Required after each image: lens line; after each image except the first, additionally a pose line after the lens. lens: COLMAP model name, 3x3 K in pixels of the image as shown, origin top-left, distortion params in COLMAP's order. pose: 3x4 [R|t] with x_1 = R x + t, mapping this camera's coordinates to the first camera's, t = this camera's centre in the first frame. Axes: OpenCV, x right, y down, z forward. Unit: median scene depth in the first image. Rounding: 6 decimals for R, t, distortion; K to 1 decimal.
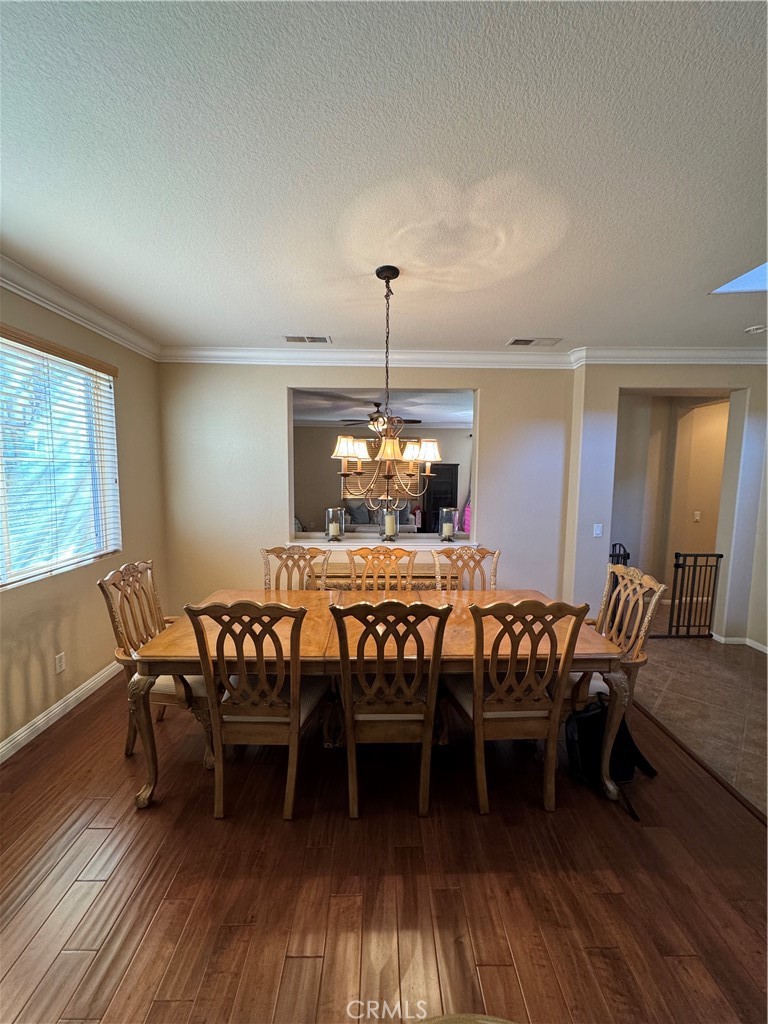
lens RADIAL K [[407.4, 0, 387.6], [0, 407.4, 510.5], [0, 0, 1]] dist [-0.001074, -0.000497]
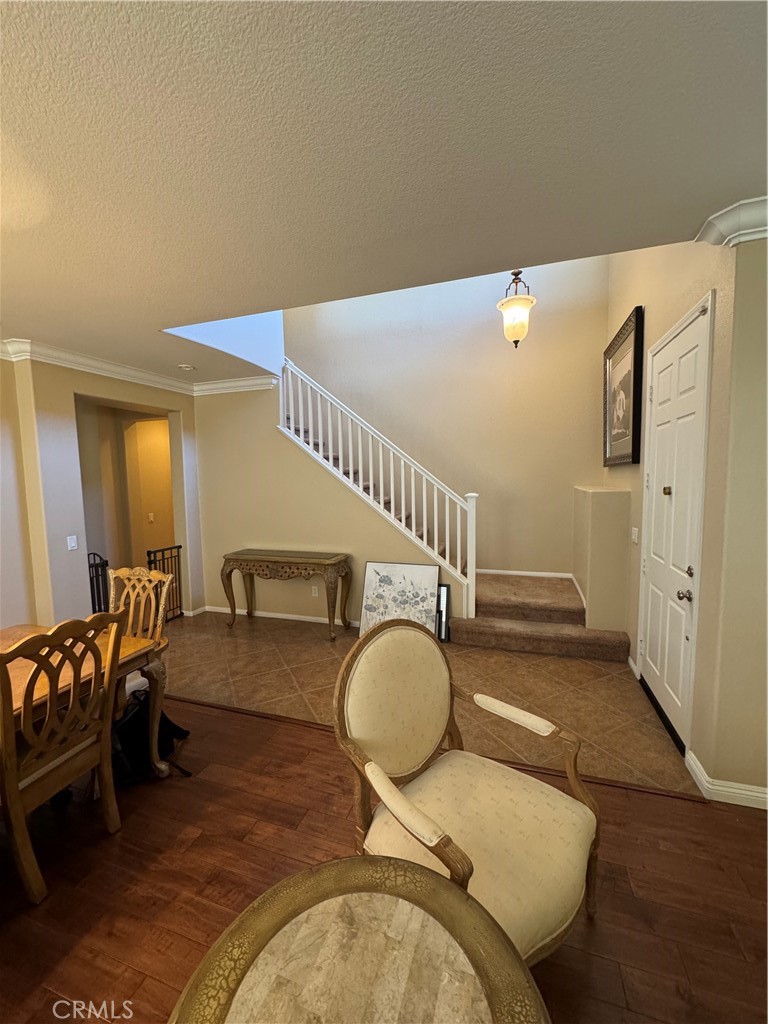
lens RADIAL K [[407.4, 0, 387.4], [0, 407.4, 509.8], [0, 0, 1]] dist [-0.001074, -0.000497]
pose [[0.324118, -0.095184, 0.941216, -0.186712], [0.115788, 0.991436, 0.060390, 0.000719], [-0.938904, 0.089408, 0.332363, 0.010420]]
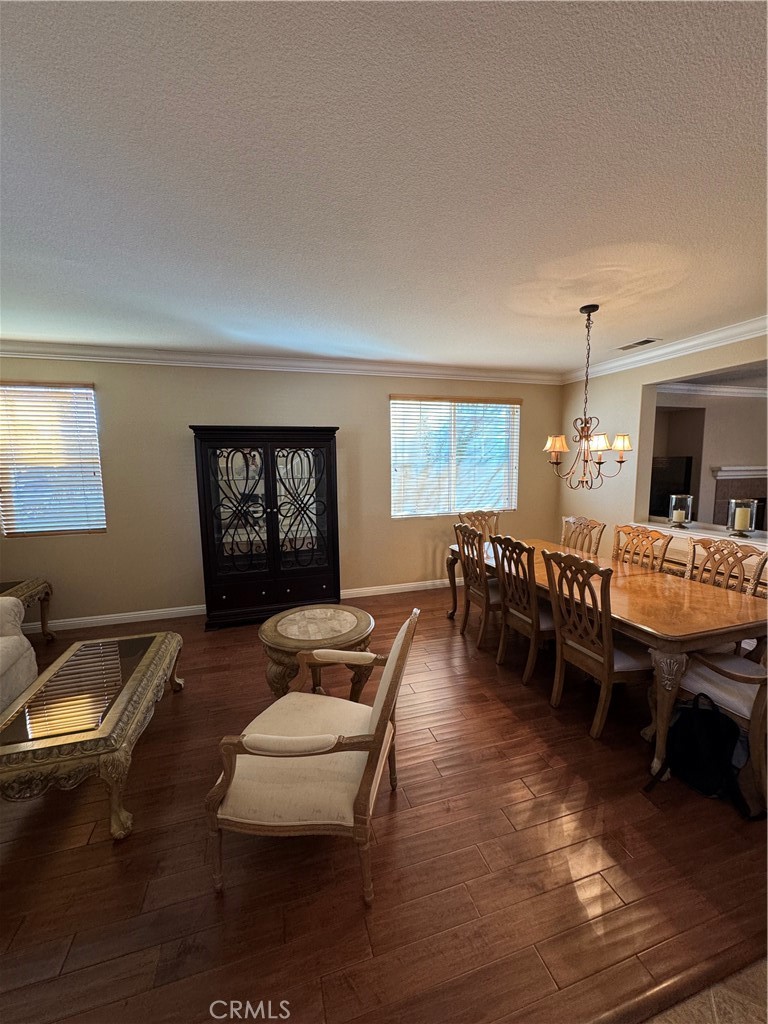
lens RADIAL K [[407.4, 0, 386.7], [0, 407.4, 514.5], [0, 0, 1]] dist [-0.001074, -0.000497]
pose [[0.273531, 0.110858, -0.955453, 1.097332], [-0.078178, 0.992612, 0.092789, 0.008632], [0.958681, 0.049315, 0.280177, 0.027337]]
